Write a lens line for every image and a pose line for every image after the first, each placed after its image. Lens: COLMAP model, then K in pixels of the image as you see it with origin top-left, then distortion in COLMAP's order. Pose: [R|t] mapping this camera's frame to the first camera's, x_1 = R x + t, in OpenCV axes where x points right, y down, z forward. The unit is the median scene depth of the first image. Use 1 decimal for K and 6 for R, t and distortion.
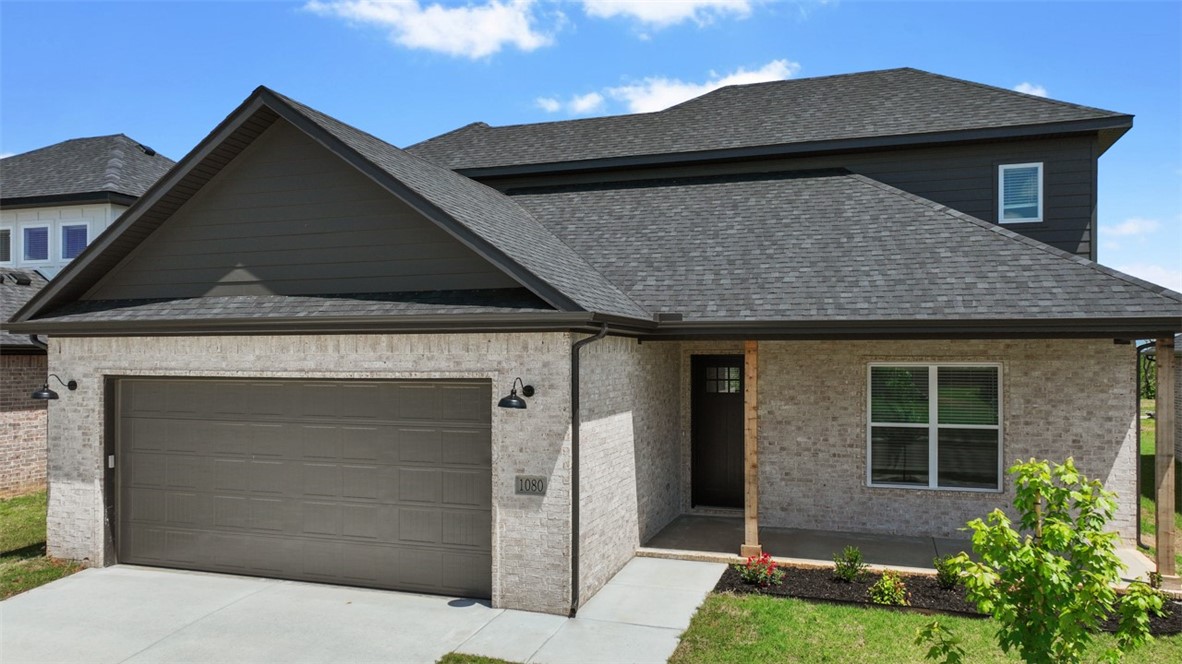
lens RADIAL K [[849.8, 0, 591.0], [0, 849.8, 332.0], [0, 0, 1]] dist [0.002257, 0.005884]
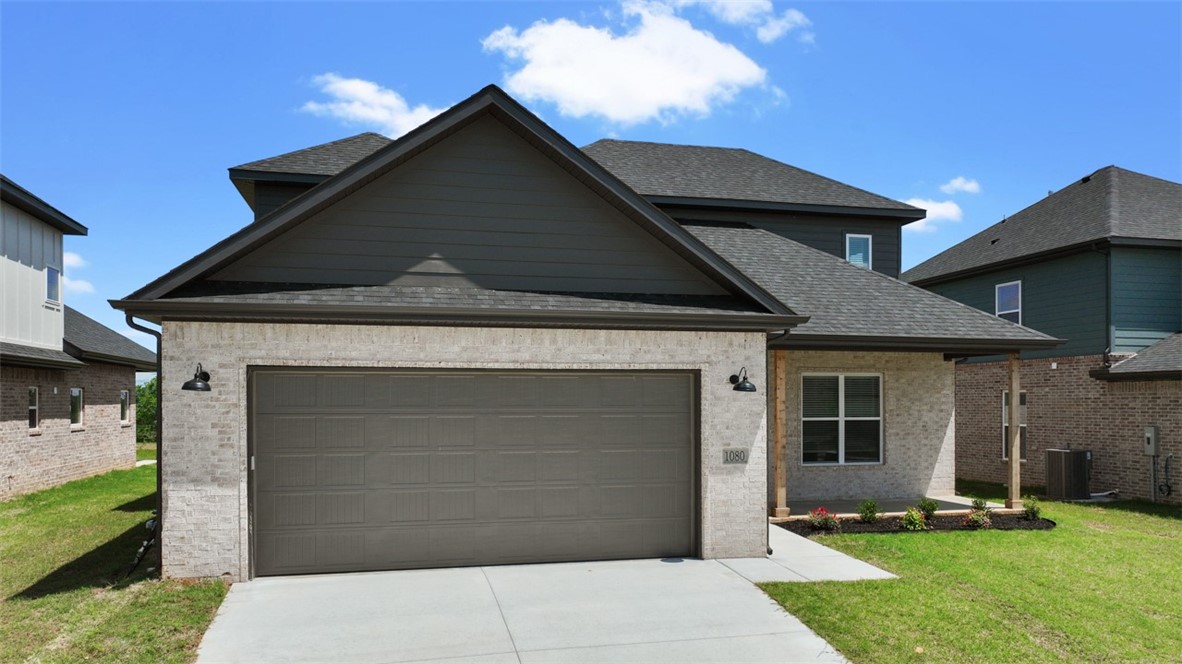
lens RADIAL K [[859.6, 0, 588.4], [0, 859.6, 376.2], [0, 0, 1]] dist [0.000271, 0.000822]
pose [[0.845681, 0.016136, 0.533445, -0.758703], [-0.014342, 0.999869, -0.007507, 0.063881], [-0.533497, -0.001303, 0.845801, 0.048885]]
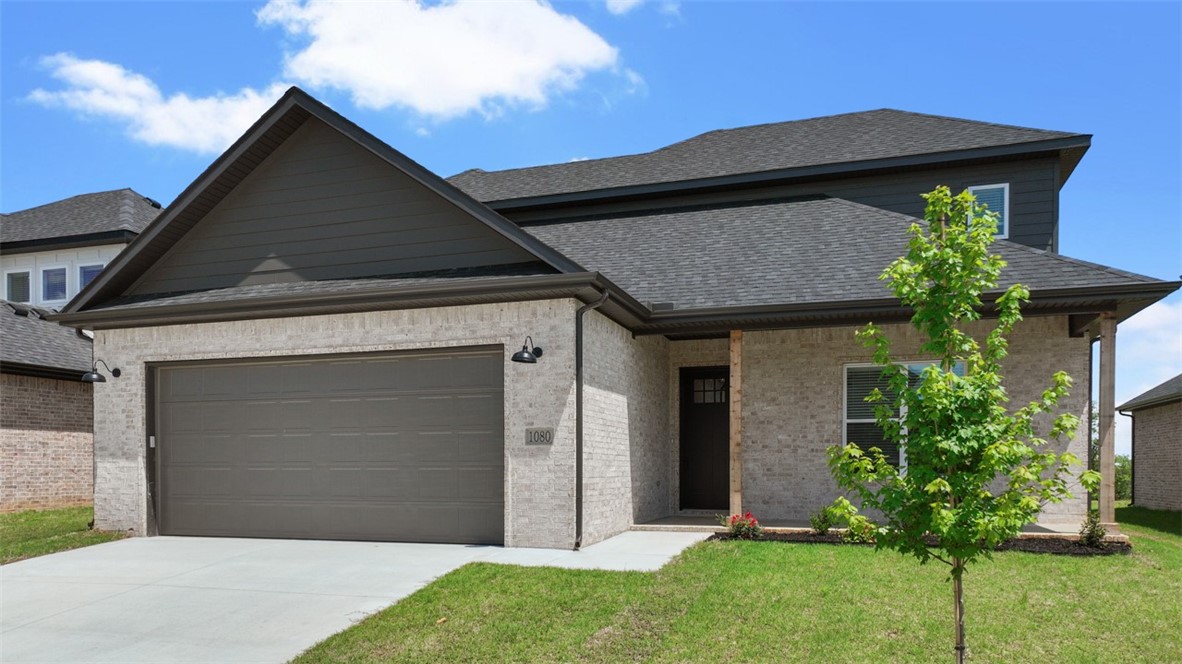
lens RADIAL K [[868.9, 0, 568.2], [0, 868.9, 460.1], [0, 0, 1]] dist [0.003794, -0.004299]
pose [[0.999995, 0.000875, -0.003055, -0.024205], [-0.000831, 0.999897, 0.014362, 0.161407], [0.003067, -0.014359, 0.999892, -0.122082]]
